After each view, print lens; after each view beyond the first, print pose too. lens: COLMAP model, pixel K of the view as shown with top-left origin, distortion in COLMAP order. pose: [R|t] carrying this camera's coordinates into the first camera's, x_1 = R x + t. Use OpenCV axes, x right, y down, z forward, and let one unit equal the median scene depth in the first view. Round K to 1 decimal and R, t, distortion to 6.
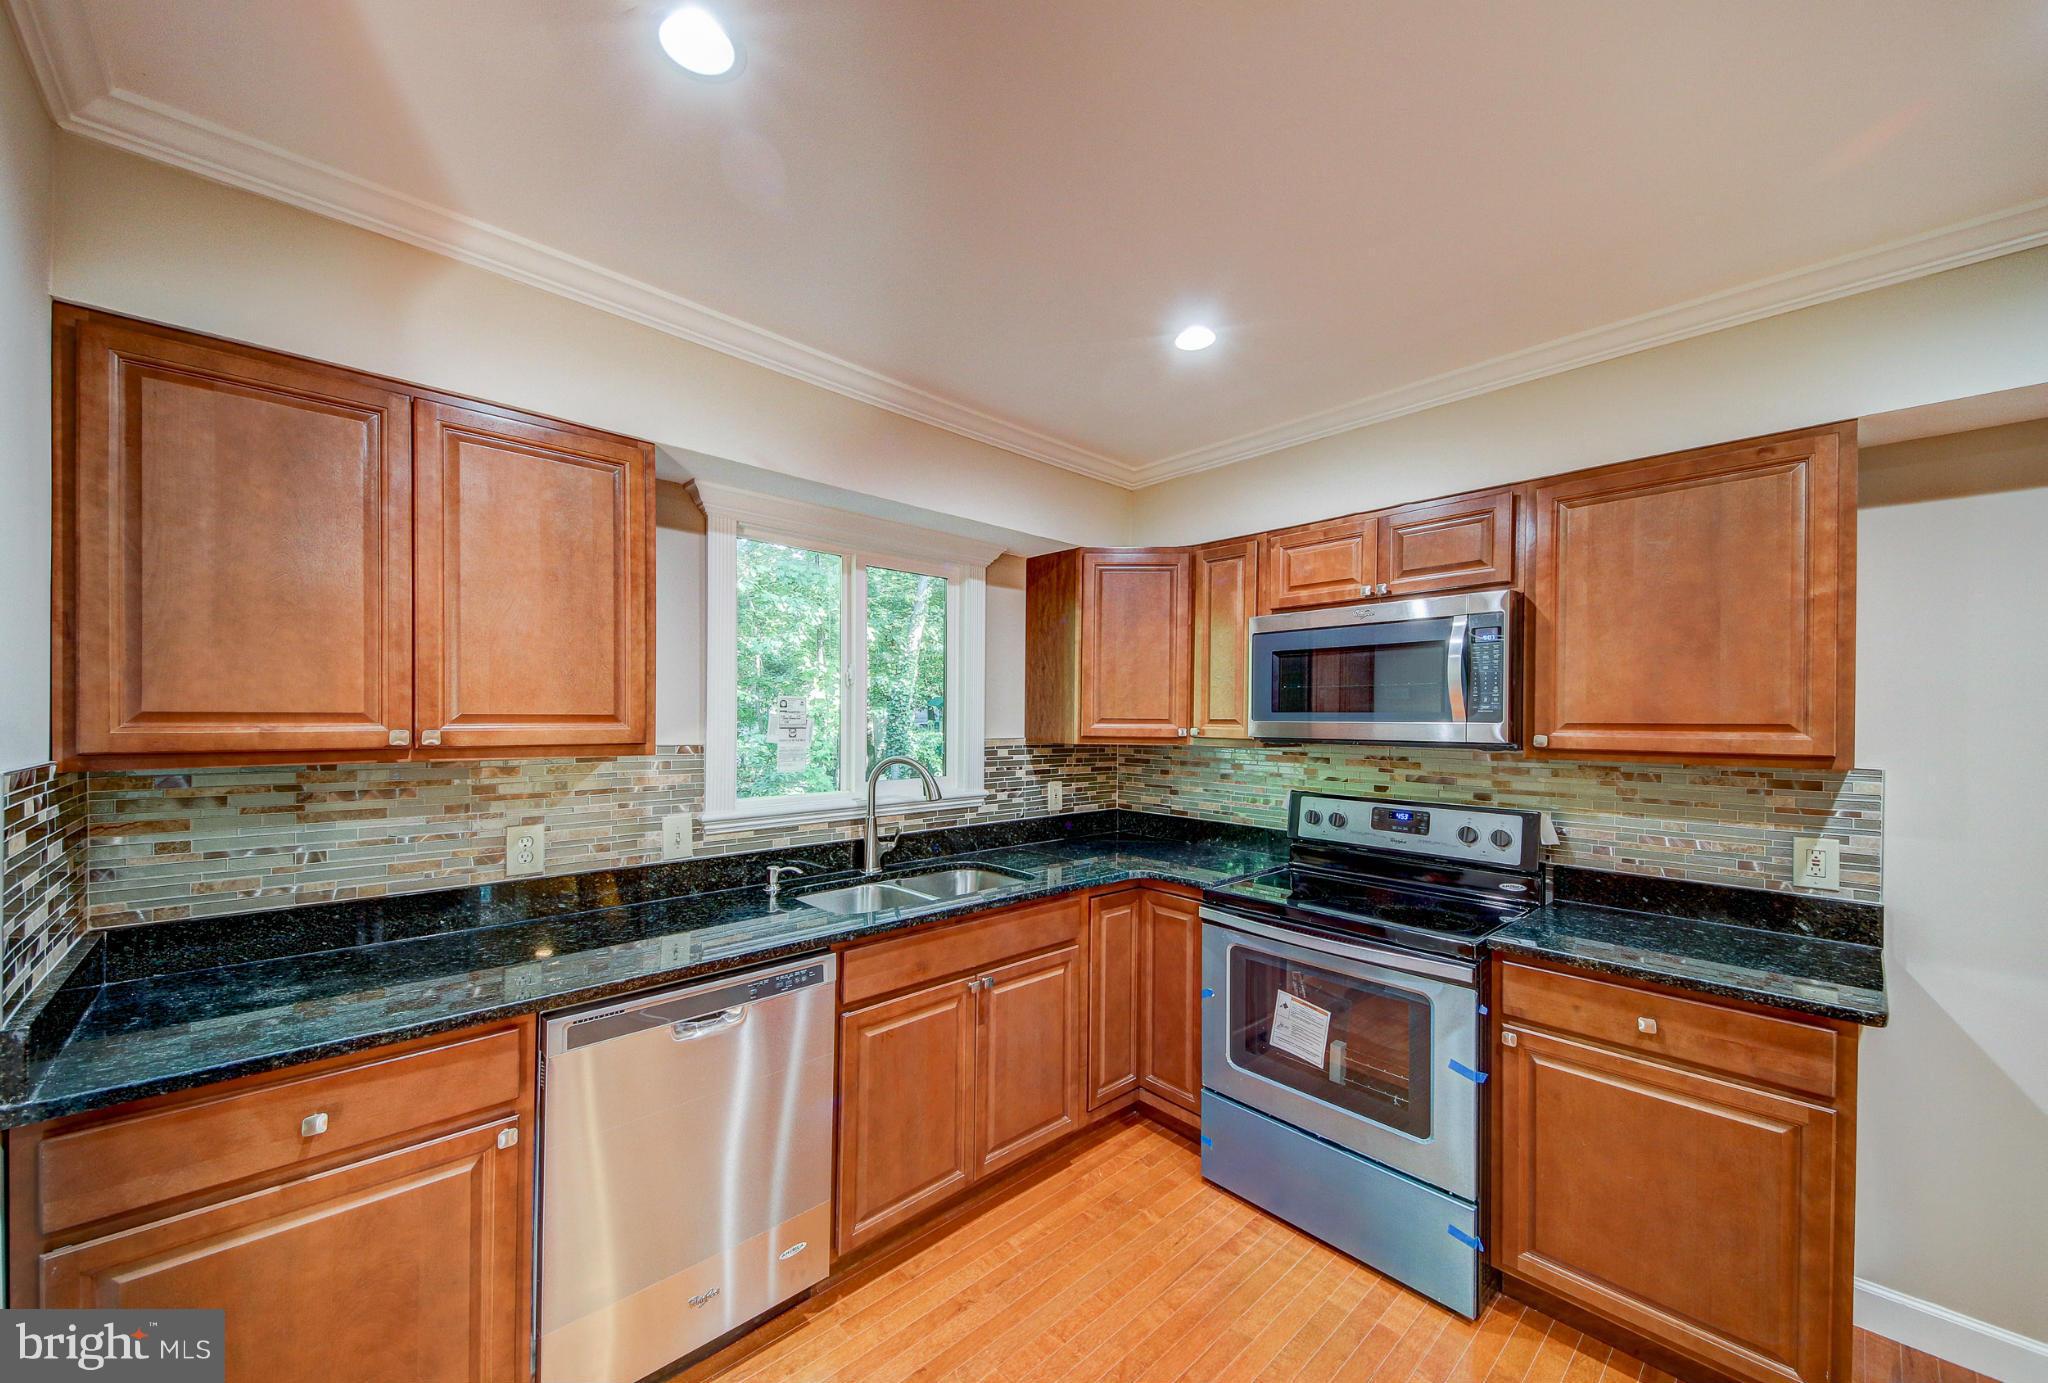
lens RADIAL K [[758.2, 0, 997.9], [0, 758.2, 717.7], [0, 0, 1]] dist [0.014484, -0.005247]
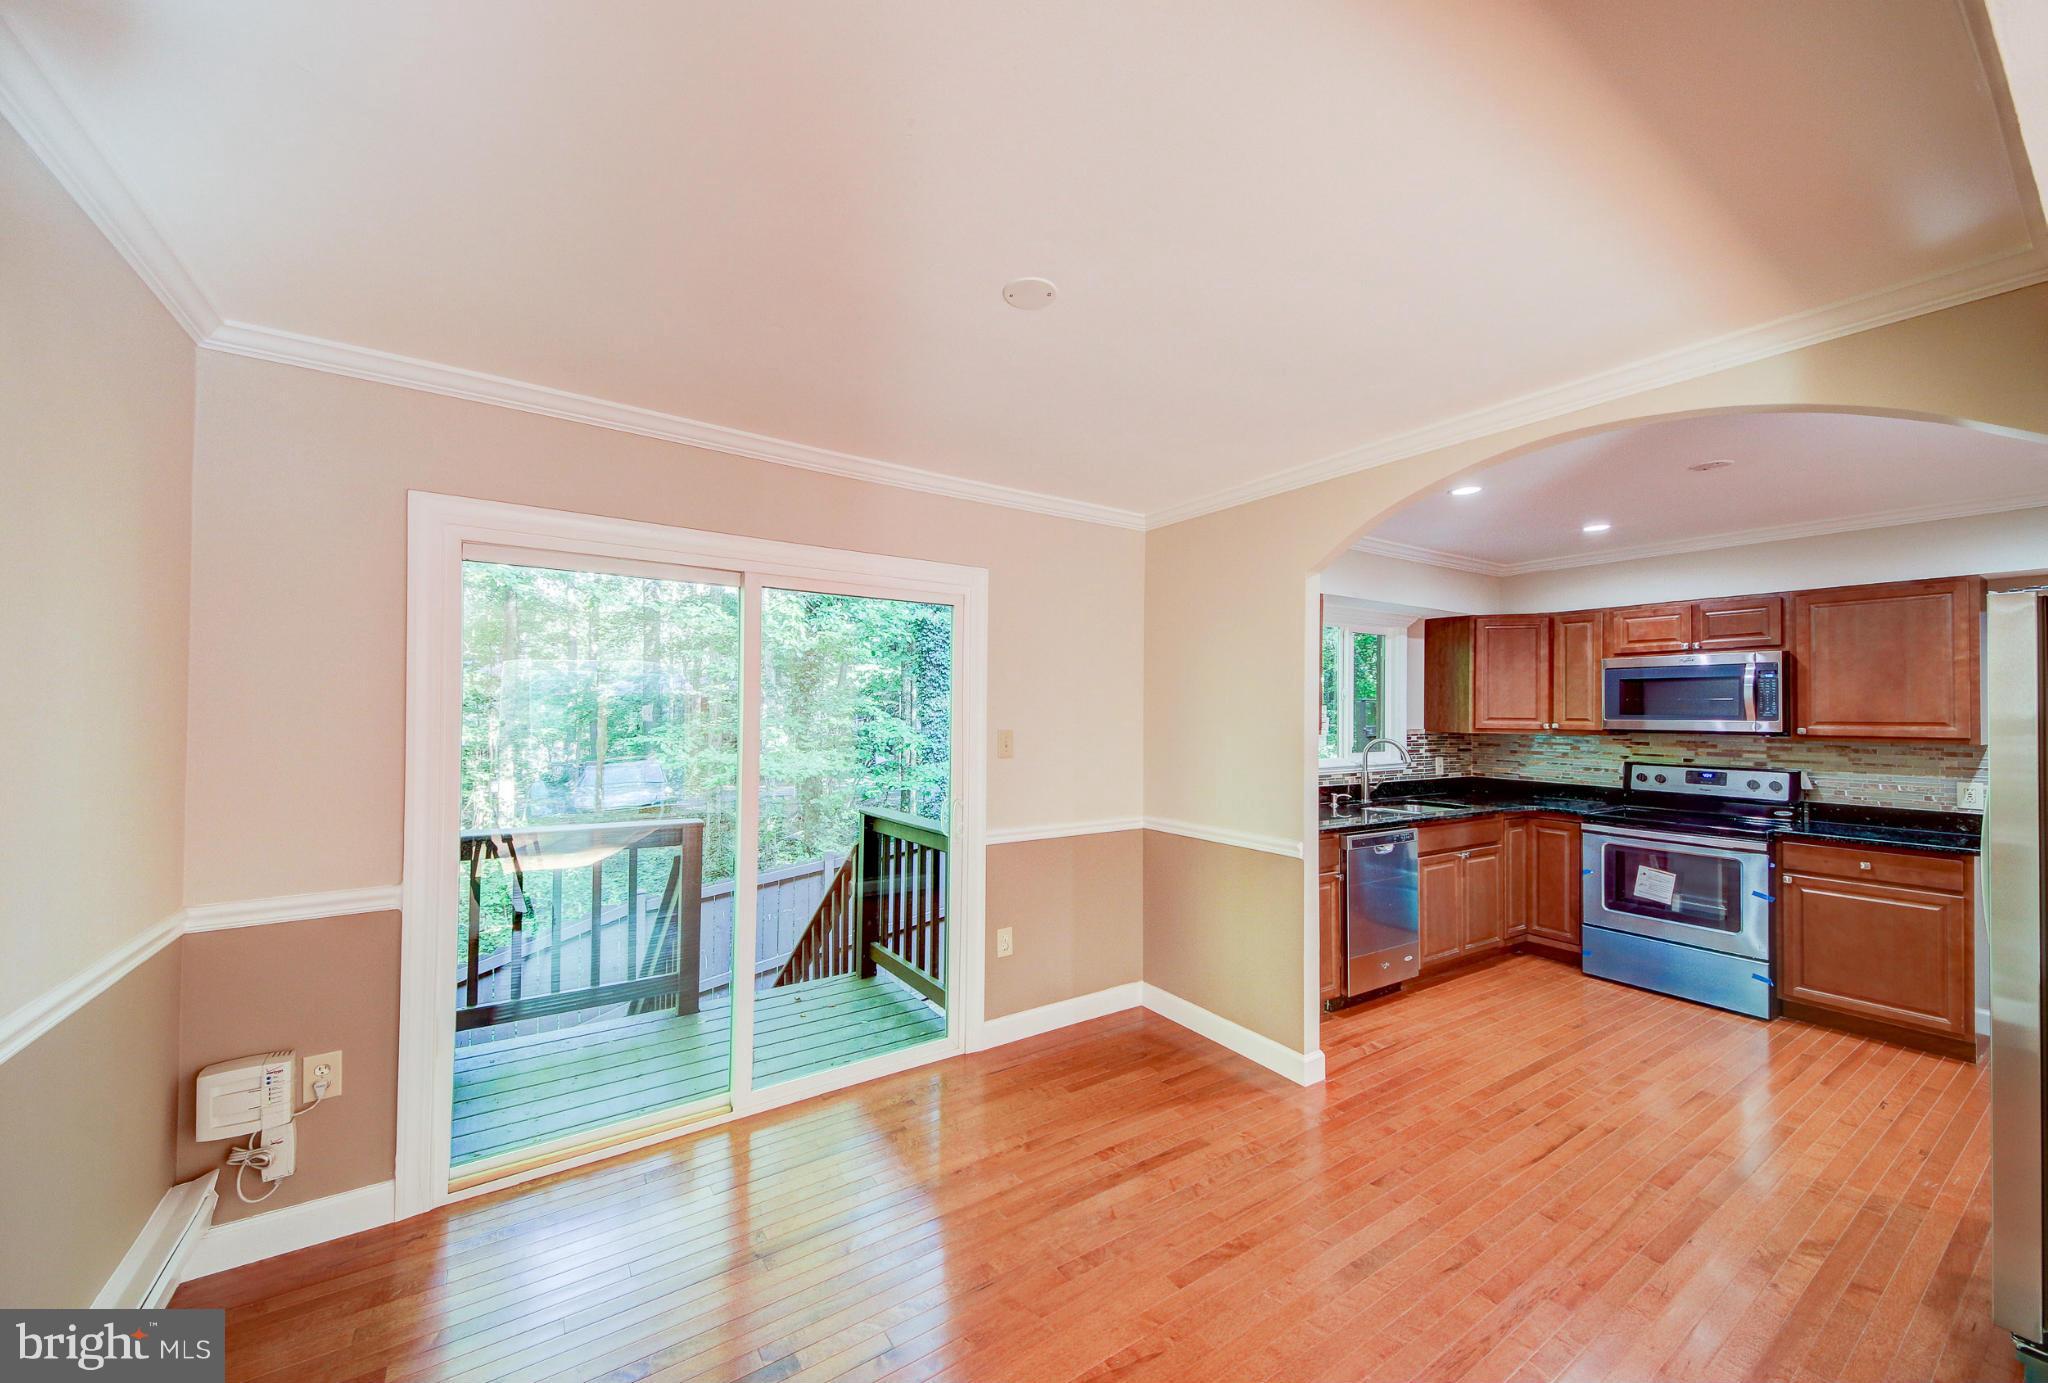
lens RADIAL K [[758.2, 0, 1009.0], [0, 758.2, 699.5], [0, 0, 1]] dist [0.014484, -0.005247]
pose [[0.986709, 0.002487, -0.162479, -0.868576], [-0.005900, 0.999772, -0.020530, 0.003292], [0.162391, 0.021215, 0.986498, -1.125136]]
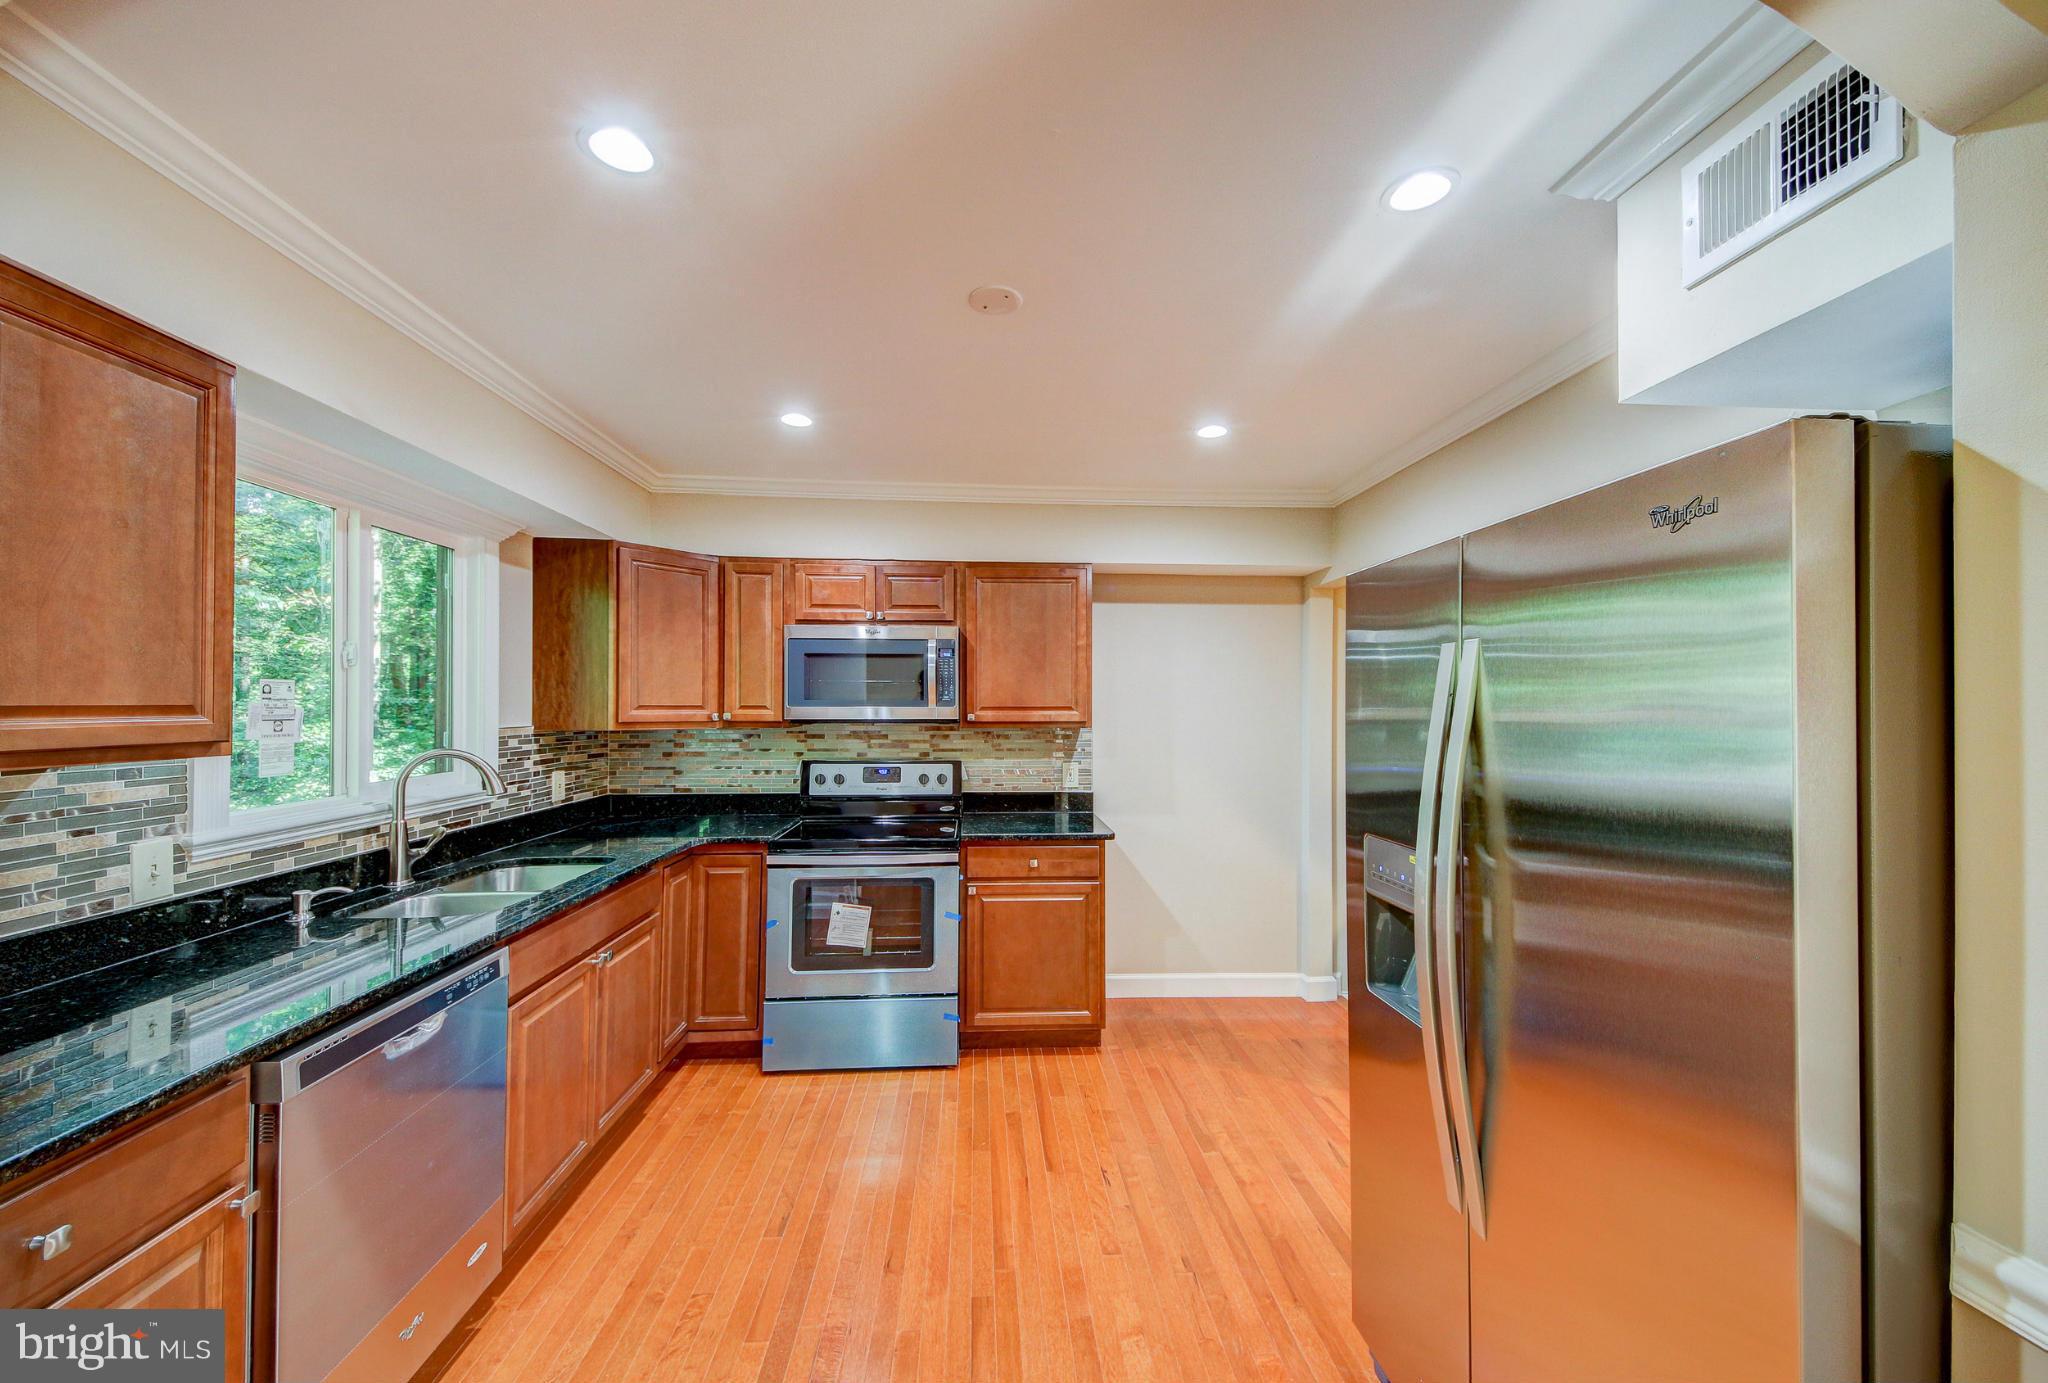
lens RADIAL K [[758.2, 0, 1031.7], [0, 758.2, 693.8], [0, 0, 1]] dist [0.014484, -0.005247]
pose [[0.616216, 0.005229, 0.787560, -0.504887], [0.003243, 0.999953, -0.009177, -0.005435], [-0.787570, 0.008209, 0.616170, -0.134217]]
